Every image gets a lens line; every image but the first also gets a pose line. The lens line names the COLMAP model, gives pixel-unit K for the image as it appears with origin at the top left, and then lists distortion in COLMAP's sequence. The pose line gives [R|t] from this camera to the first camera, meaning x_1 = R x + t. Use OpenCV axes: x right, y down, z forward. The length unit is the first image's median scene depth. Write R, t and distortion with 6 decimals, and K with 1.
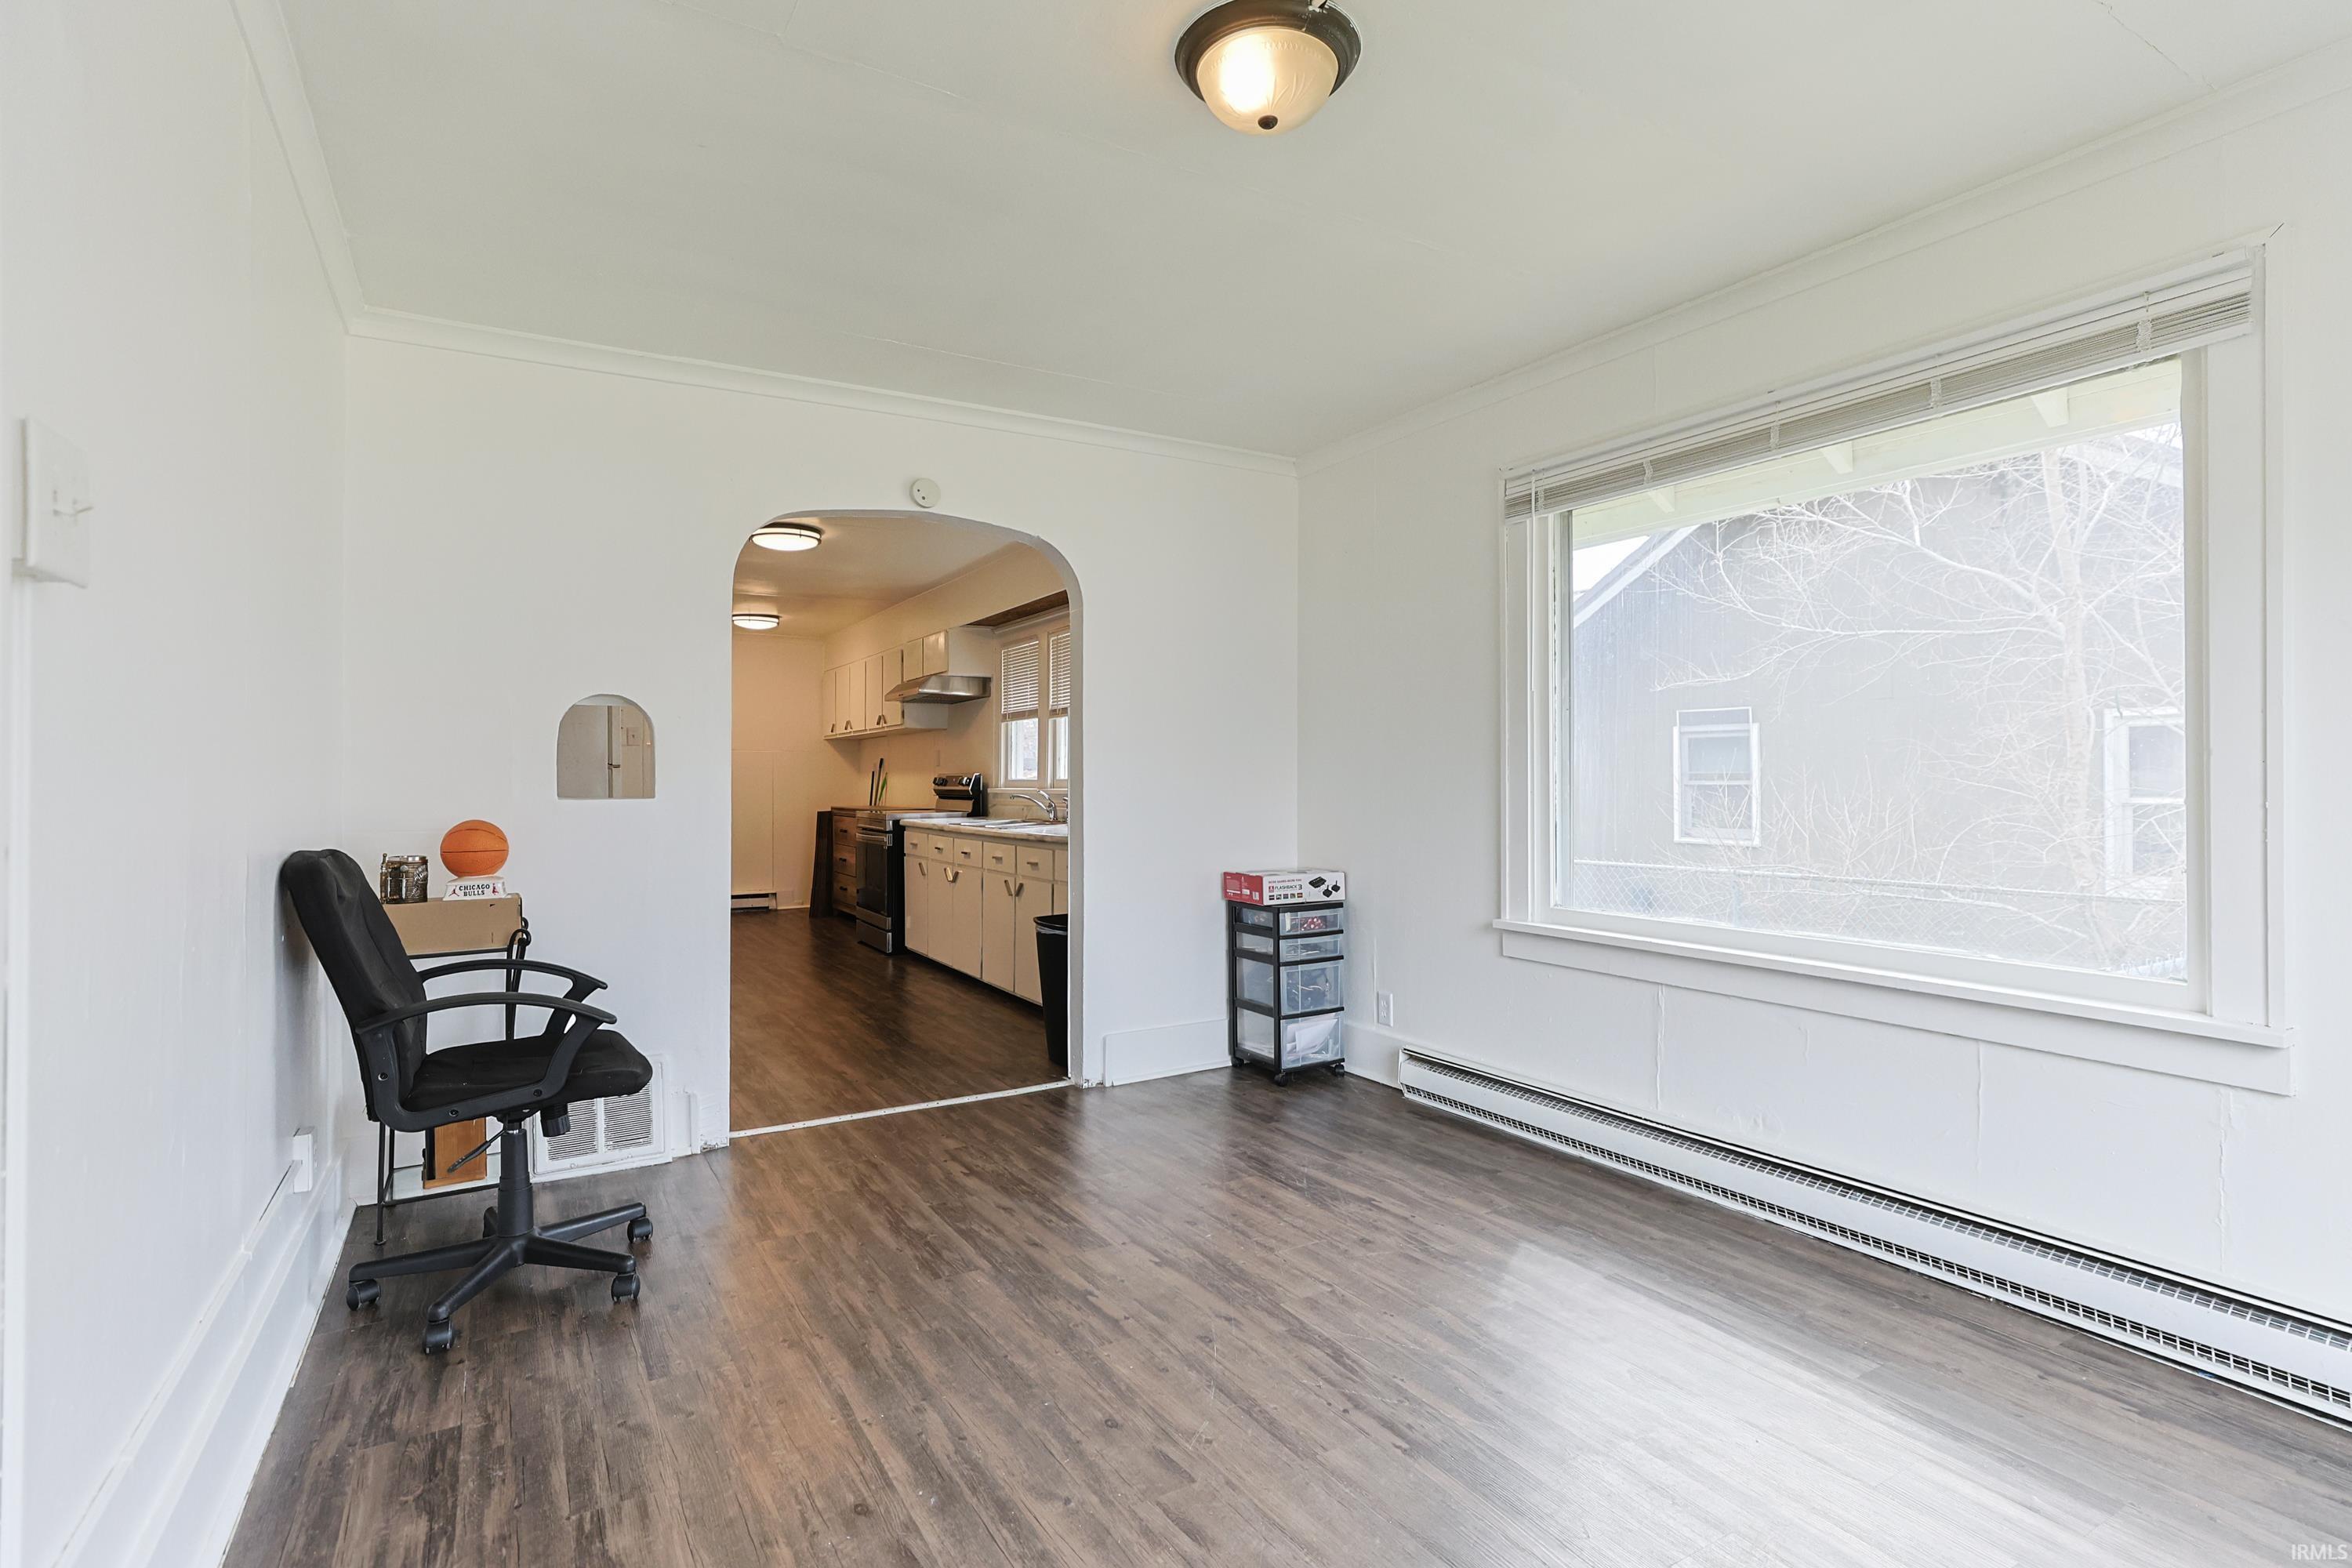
lens RADIAL K [[1130.3, 0, 1168.5], [0, 1130.3, 779.5], [0, 0, 1]] dist [-0.017011, 0.014687]
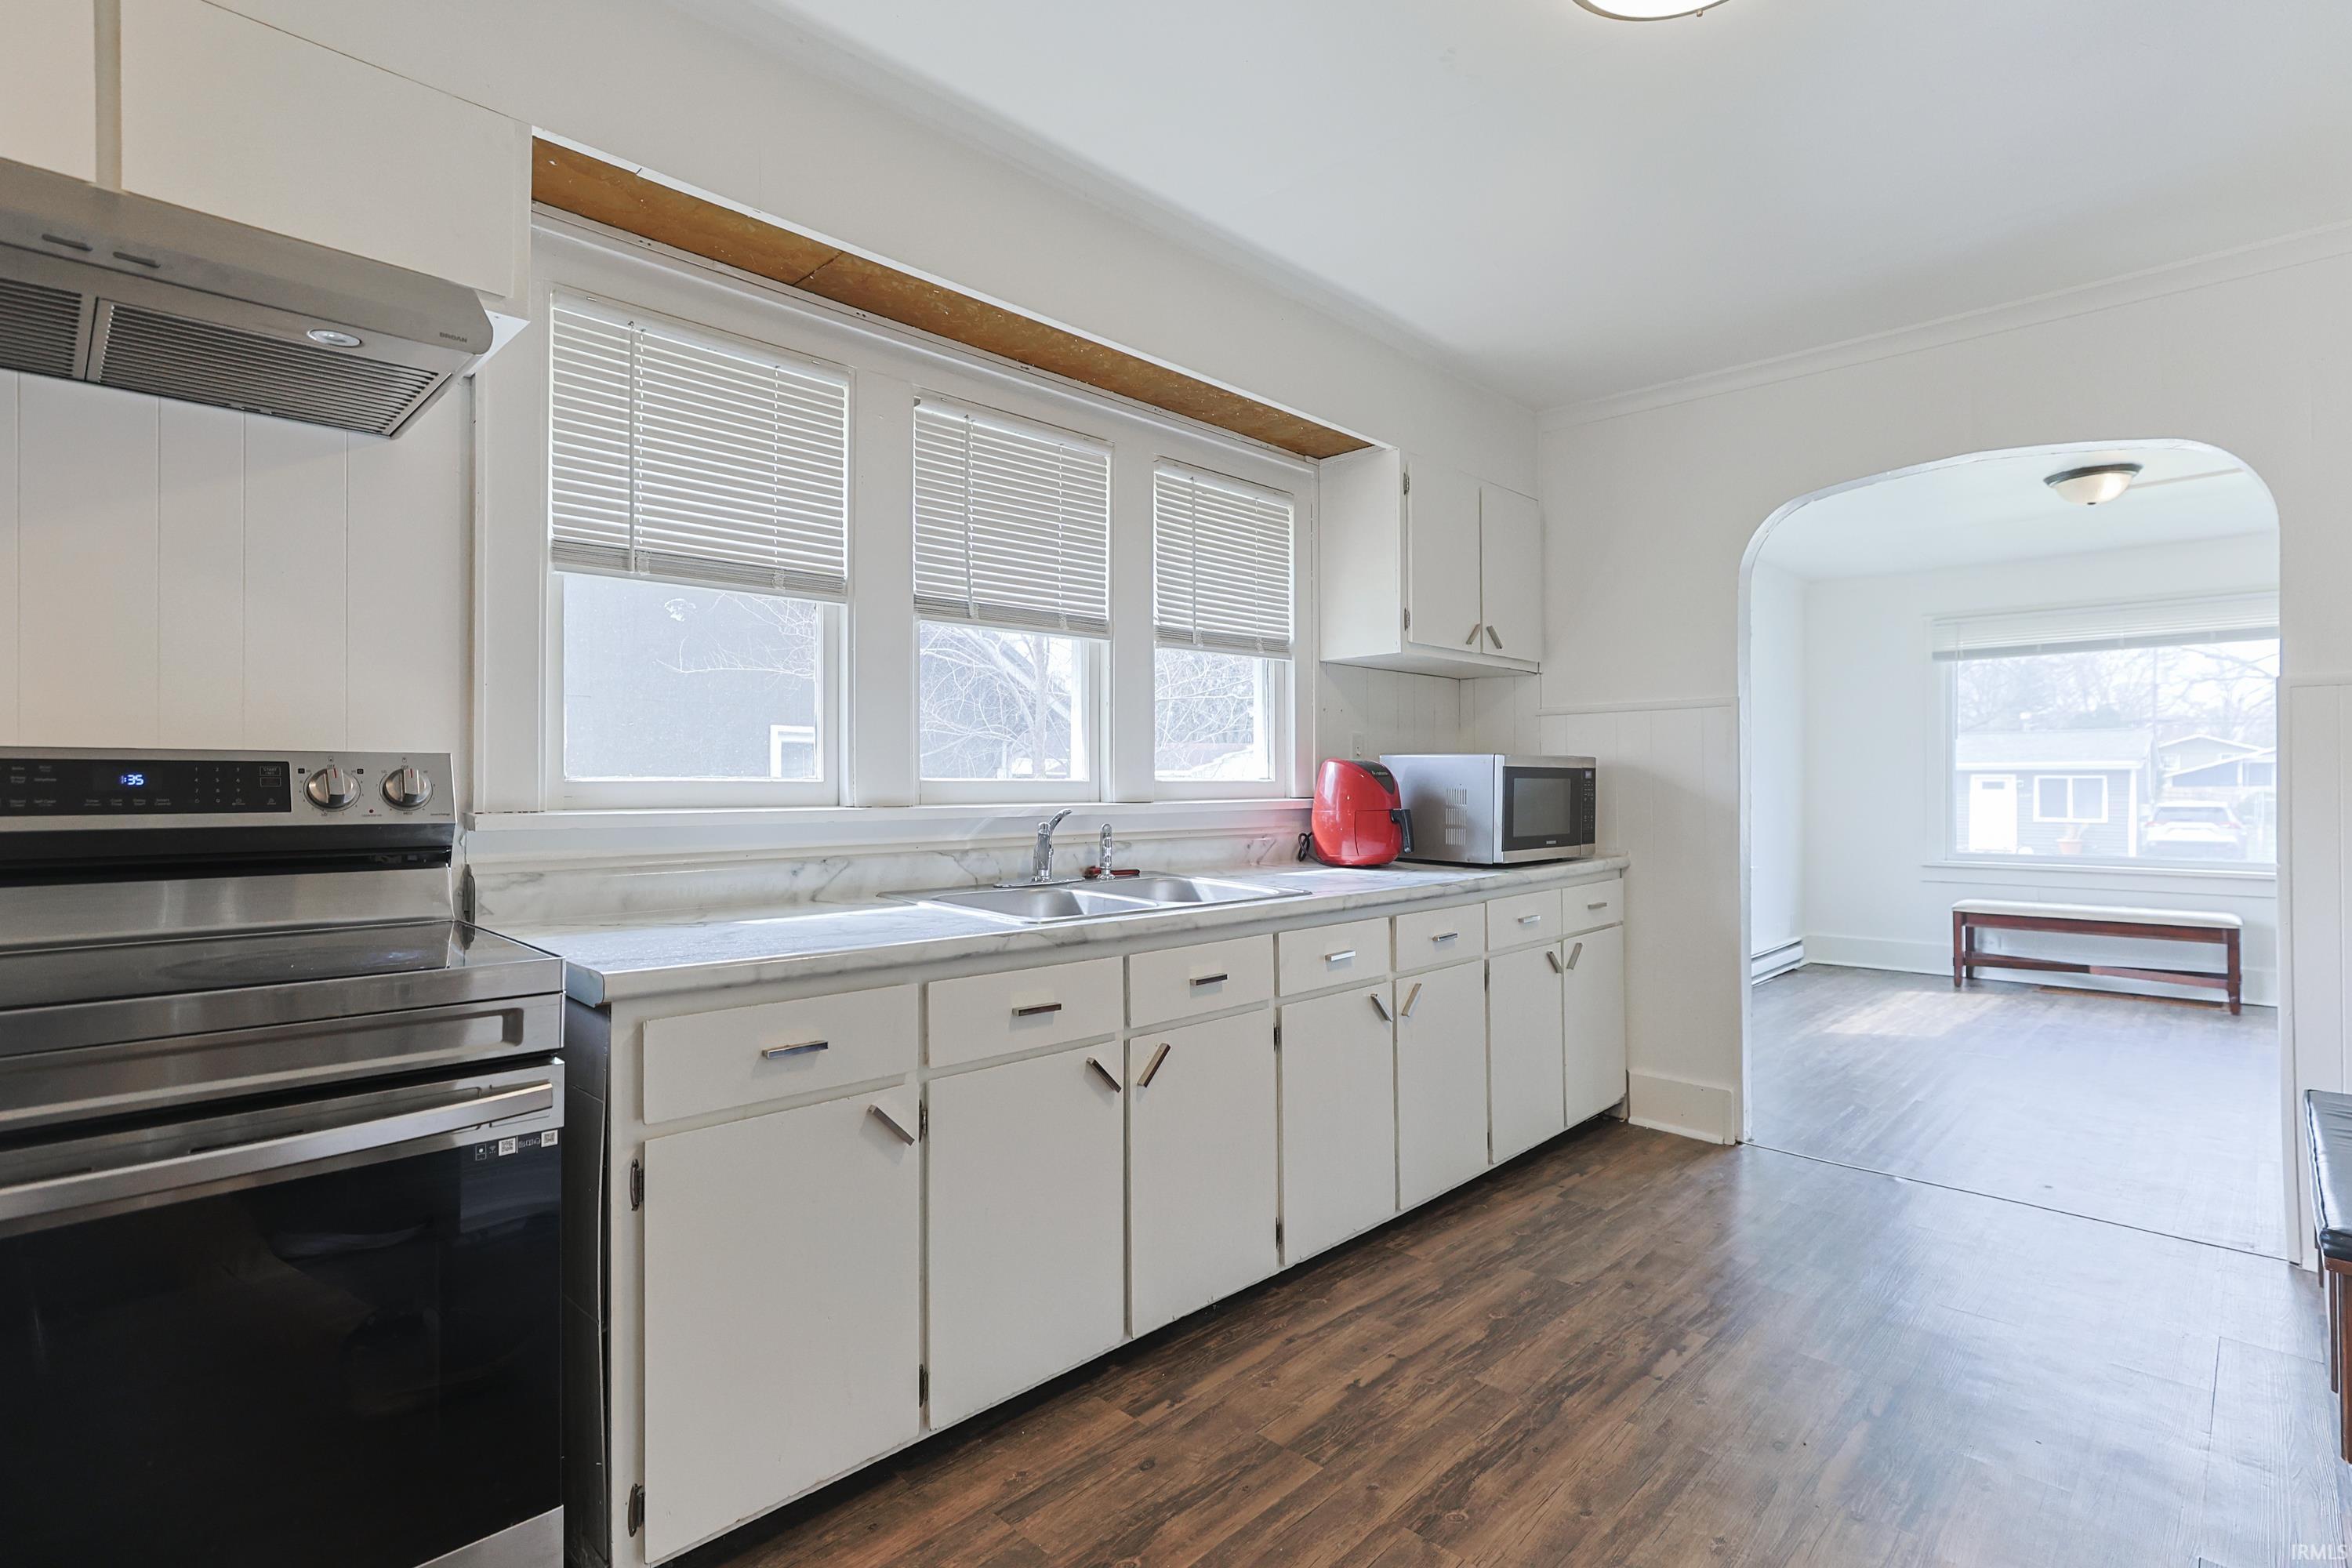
lens RADIAL K [[1141.1, 0, 1179.8], [0, 1141.1, 776.7], [0, 0, 1]] dist [-0.008937, 0.001051]
pose [[-0.265490, 0.007860, 0.964082, -0.990097], [-0.001030, 0.999964, -0.008436, 0.002804], [-0.964113, -0.003233, -0.265472, 2.047586]]
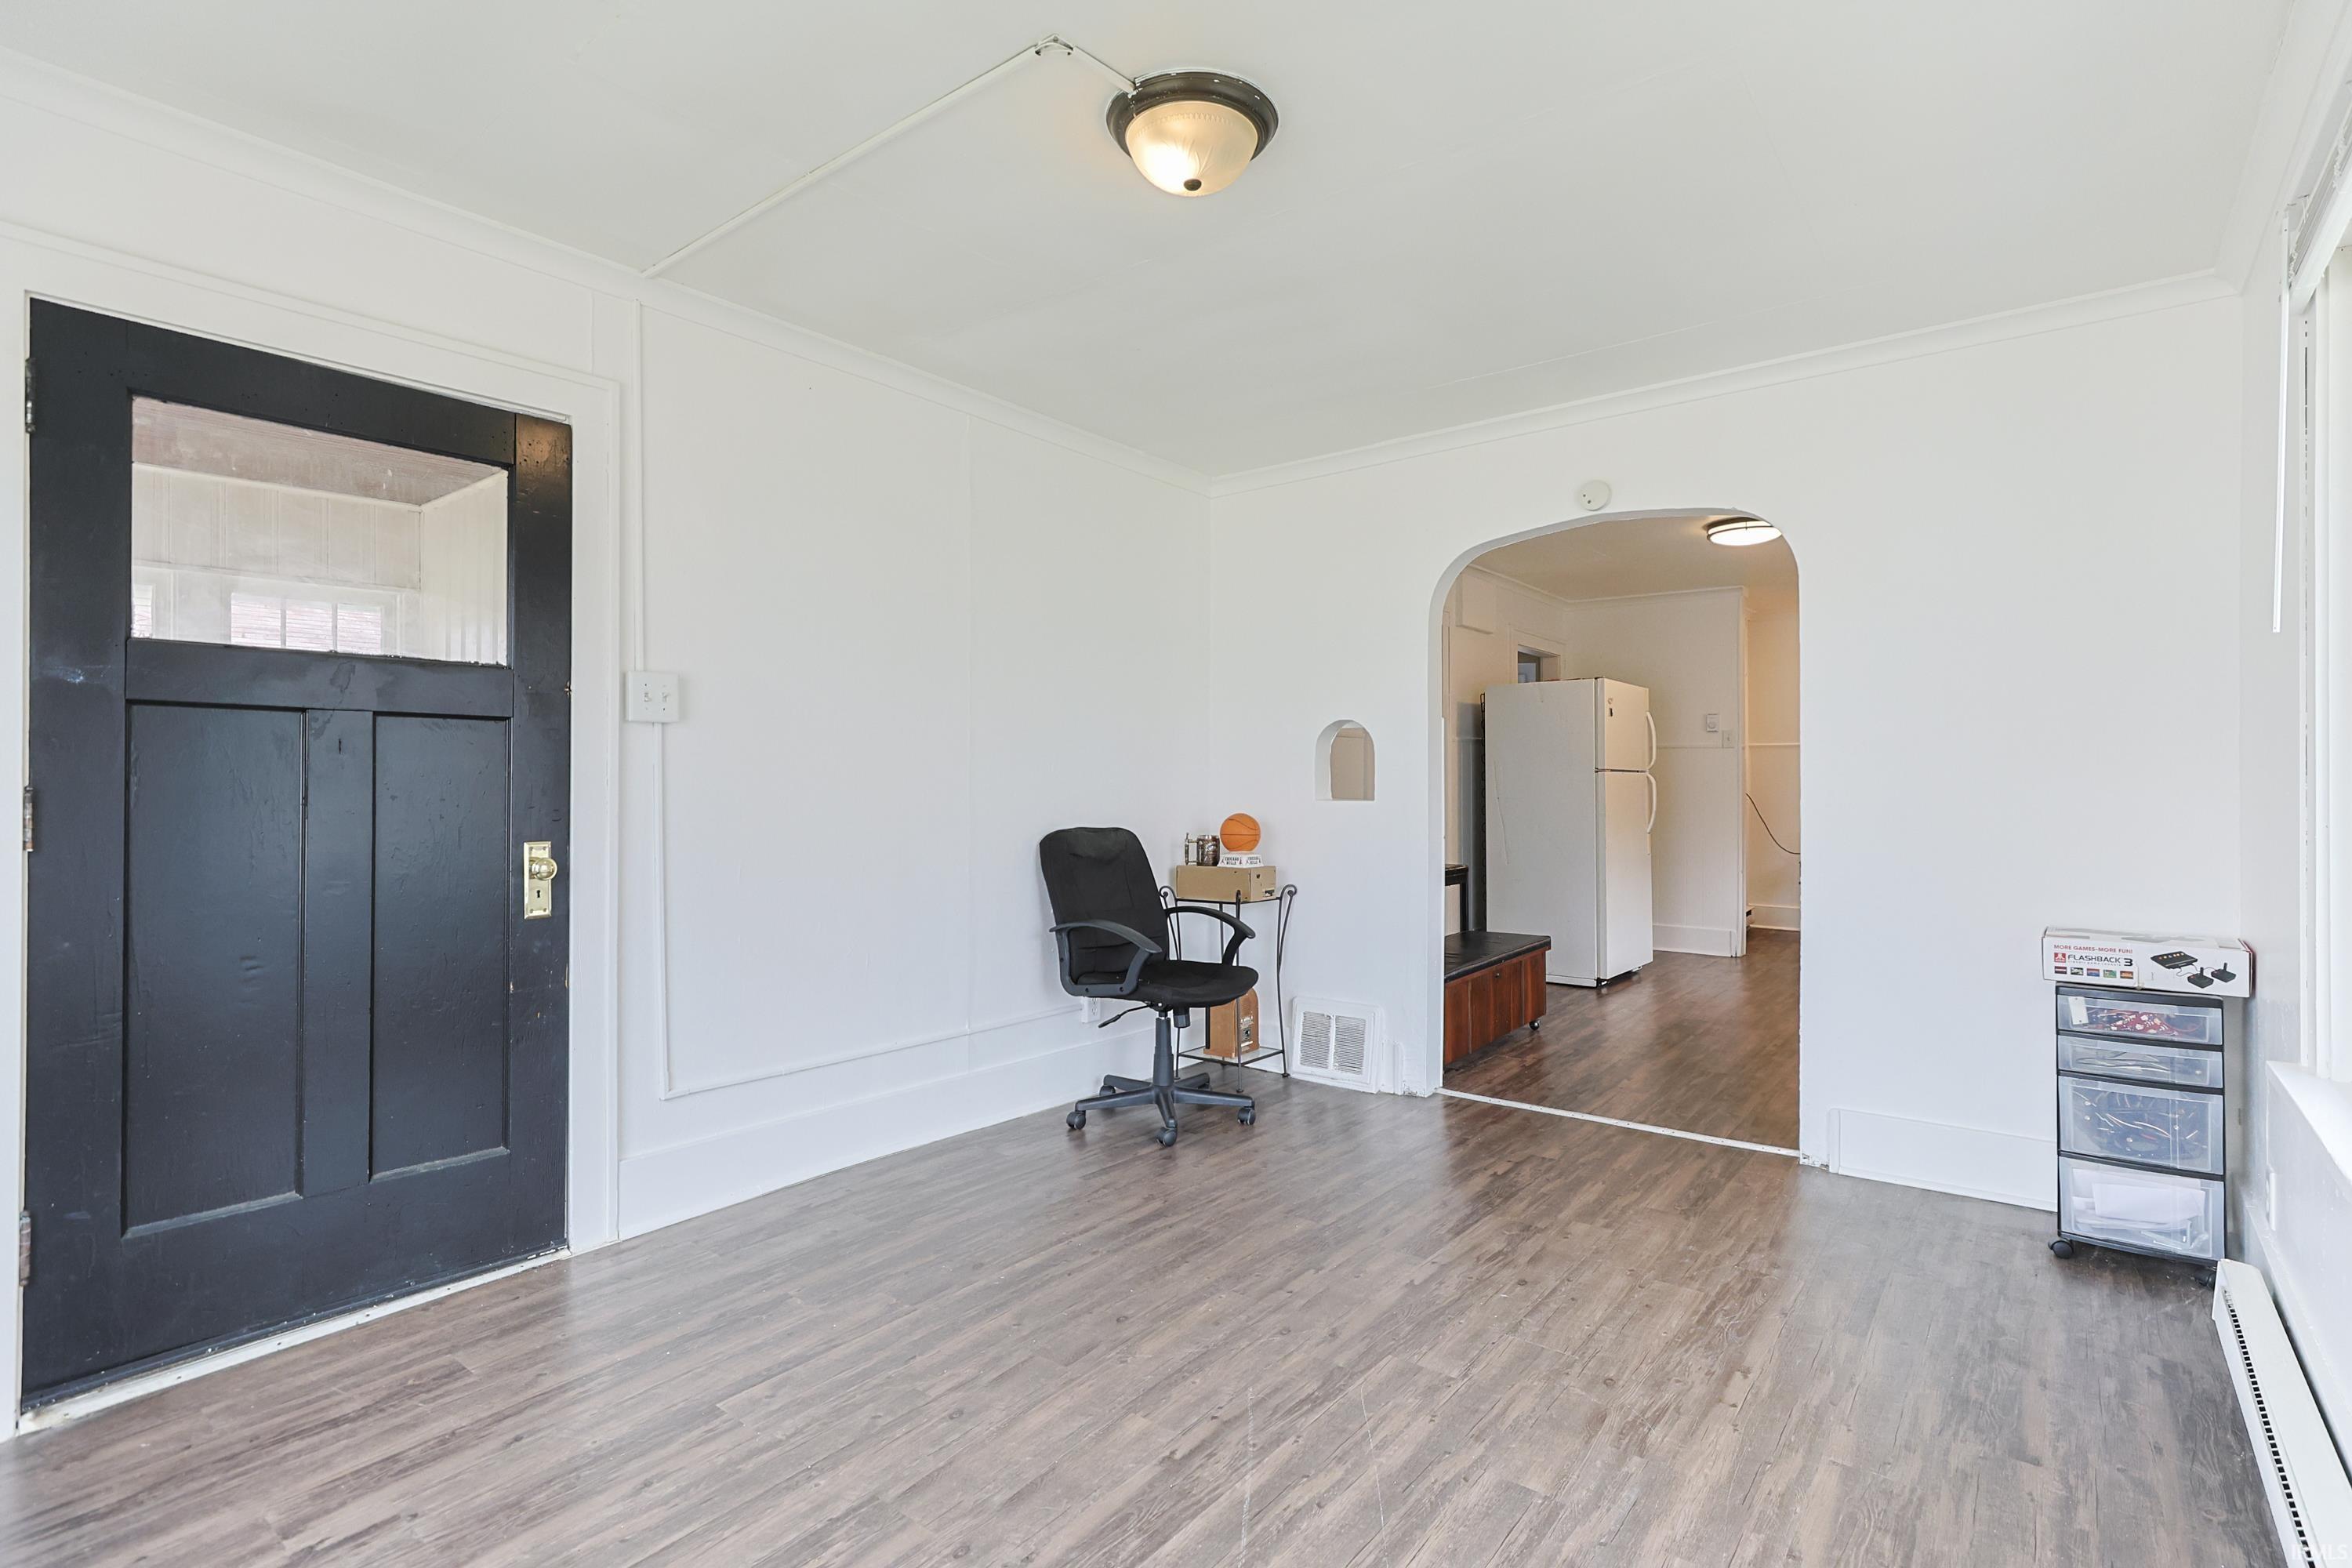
lens RADIAL K [[1136.3, 0, 1207.0], [0, 1136.3, 779.5], [0, 0, 1]] dist [-0.018251, 0.014345]
pose [[0.376289, 0.004879, -0.926490, 0.654095], [-0.000028, 0.999986, 0.005254, -0.013941], [0.926503, -0.001951, 0.376283, 0.360649]]
